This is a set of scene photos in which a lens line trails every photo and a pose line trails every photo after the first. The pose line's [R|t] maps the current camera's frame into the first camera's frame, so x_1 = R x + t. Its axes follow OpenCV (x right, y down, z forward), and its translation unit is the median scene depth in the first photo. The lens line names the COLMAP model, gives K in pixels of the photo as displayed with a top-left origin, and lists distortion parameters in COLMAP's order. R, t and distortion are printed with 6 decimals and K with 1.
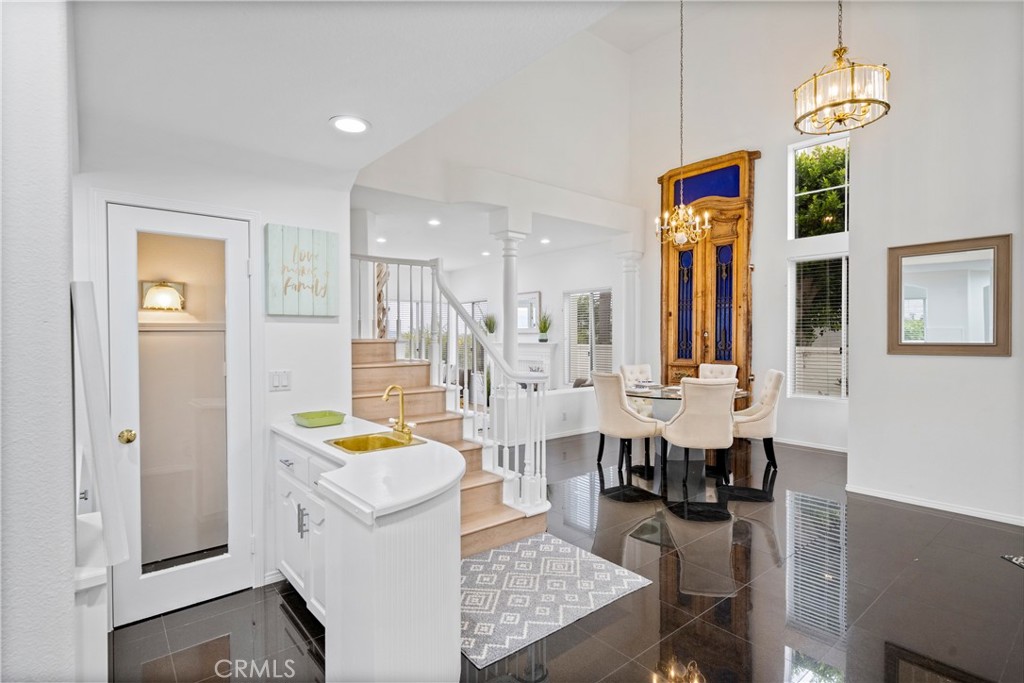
lens RADIAL K [[503.7, 0, 507.8], [0, 503.7, 340.6], [0, 0, 1]] dist [0.001524, -0.000143]
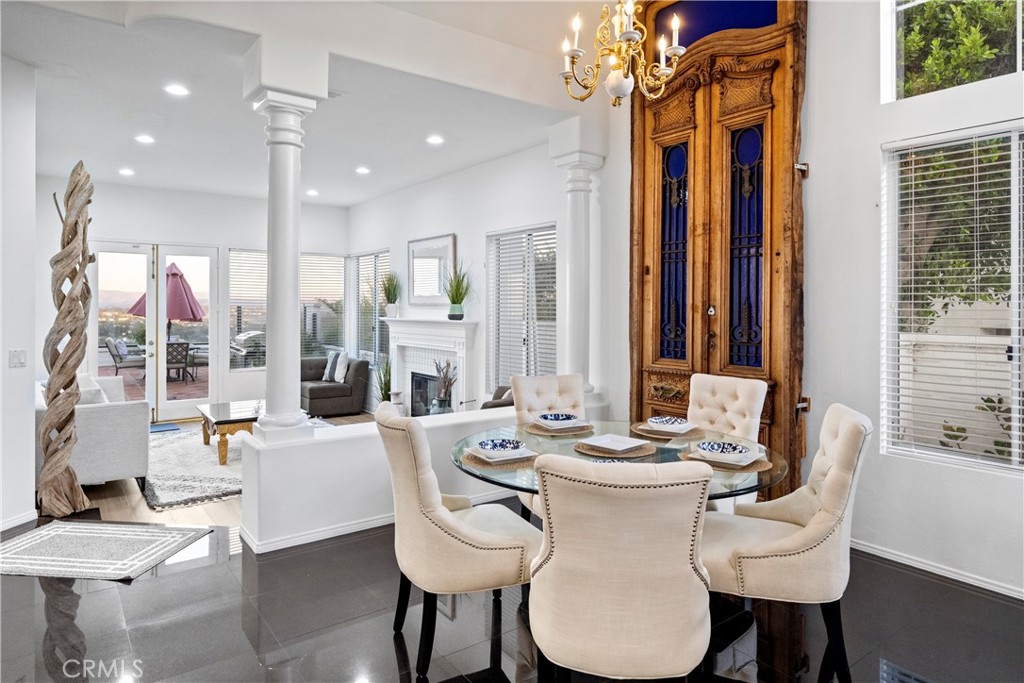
lens RADIAL K [[610.5, 0, 505.8], [0, 610.5, 298.8], [0, 0, 1]] dist [-0.005522, 0.000920]
pose [[0.998736, 0.006599, -0.049828, 0.222005], [-0.007535, 0.999798, -0.018622, -0.011436], [0.049695, 0.018974, 0.998584, 0.394952]]
